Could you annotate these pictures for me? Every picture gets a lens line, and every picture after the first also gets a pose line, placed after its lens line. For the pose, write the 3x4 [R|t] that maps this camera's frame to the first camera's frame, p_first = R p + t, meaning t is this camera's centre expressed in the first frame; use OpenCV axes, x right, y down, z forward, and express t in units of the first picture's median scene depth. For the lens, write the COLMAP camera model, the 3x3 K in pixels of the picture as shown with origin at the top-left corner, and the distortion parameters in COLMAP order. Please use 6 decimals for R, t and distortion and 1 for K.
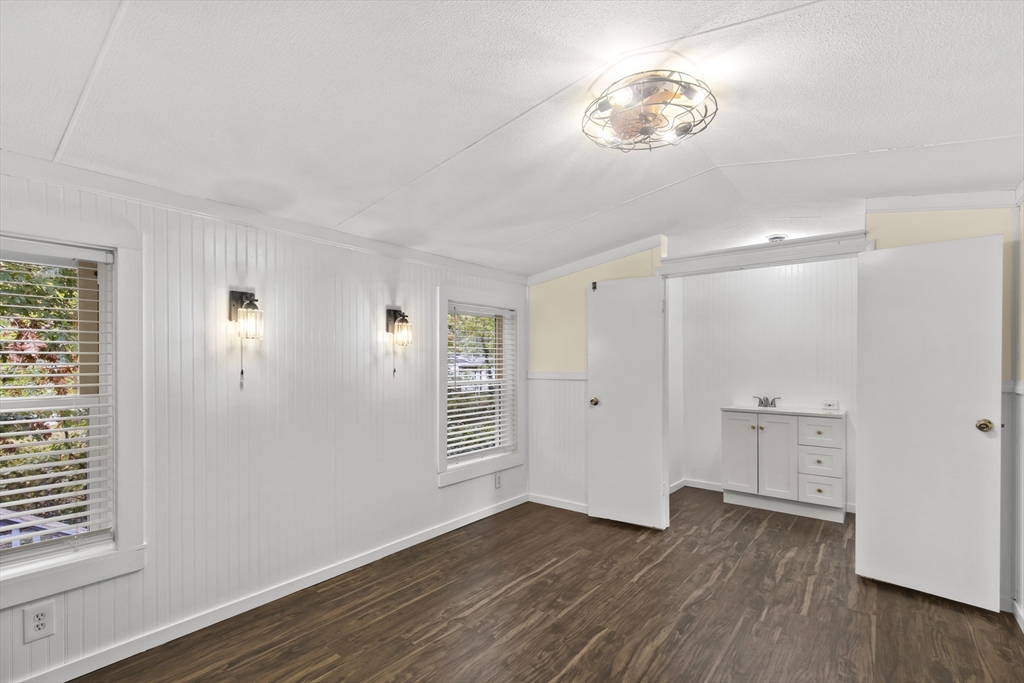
lens RADIAL K [[465.6, 0, 514.4], [0, 465.6, 357.5], [0, 0, 1]] dist [0.009452, 0.000086]
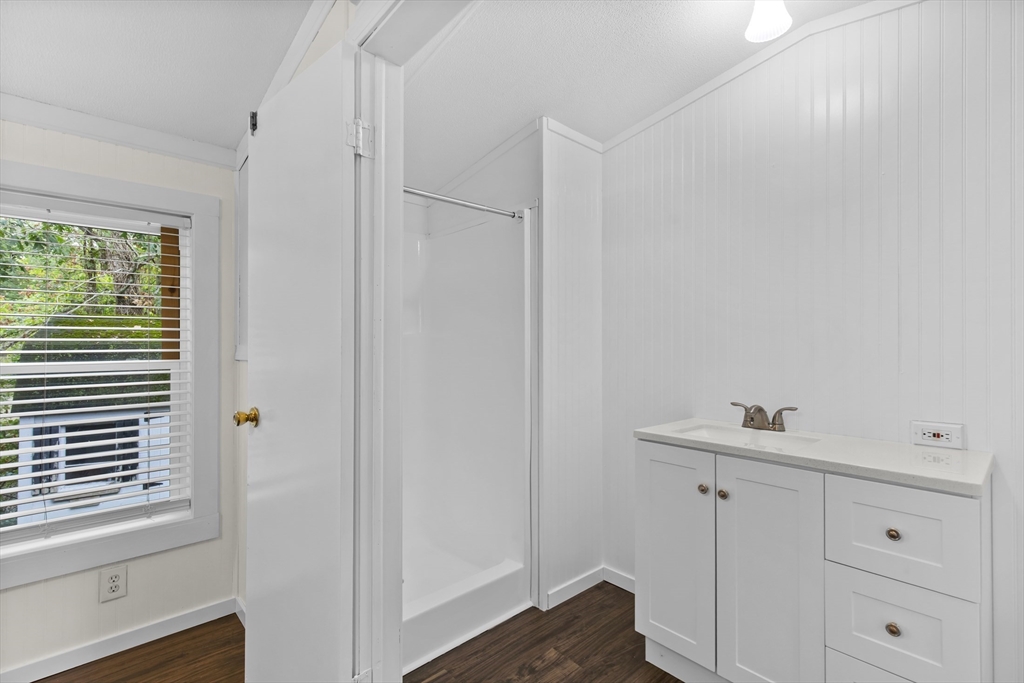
lens RADIAL K [[465.6, 0, 513.9], [0, 465.6, 342.5], [0, 0, 1]] dist [0.009452, 0.000086]
pose [[0.987400, -0.003646, -0.158201, 0.444323], [0.005365, 0.999931, 0.010437, 0.027594], [0.158152, -0.011155, 0.987352, 0.640391]]
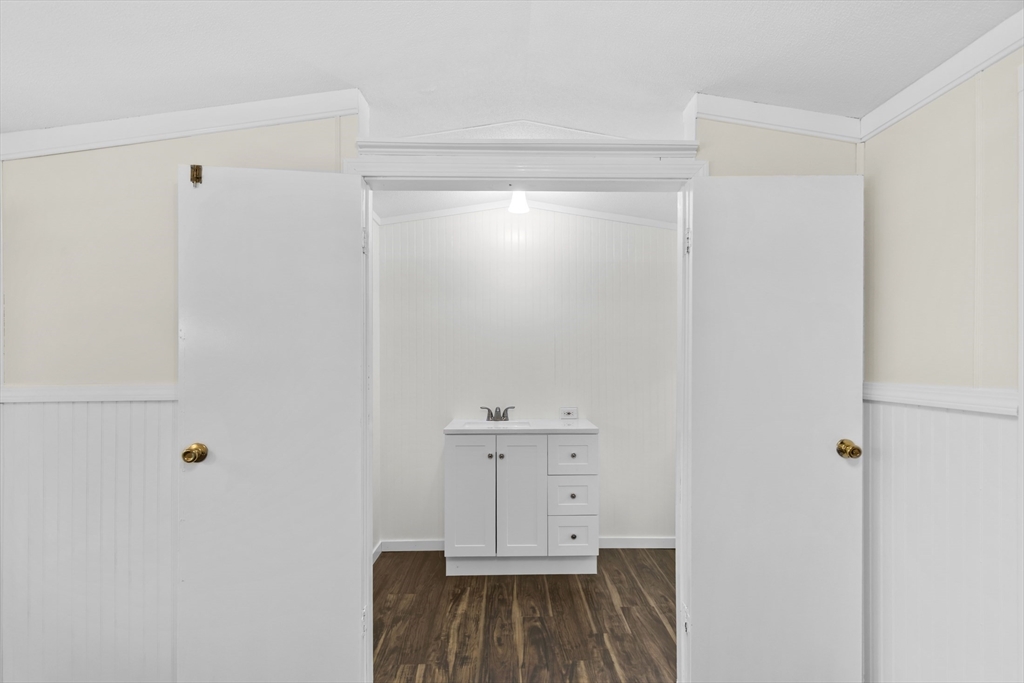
lens RADIAL K [[465.6, 0, 514.7], [0, 465.6, 357.6], [0, 0, 1]] dist [0.009452, 0.000086]
pose [[0.775028, 0.000354, 0.631927, 0.127033], [-0.004182, 0.999981, 0.004570, 0.006924], [-0.631913, -0.006184, 0.775015, 0.492825]]
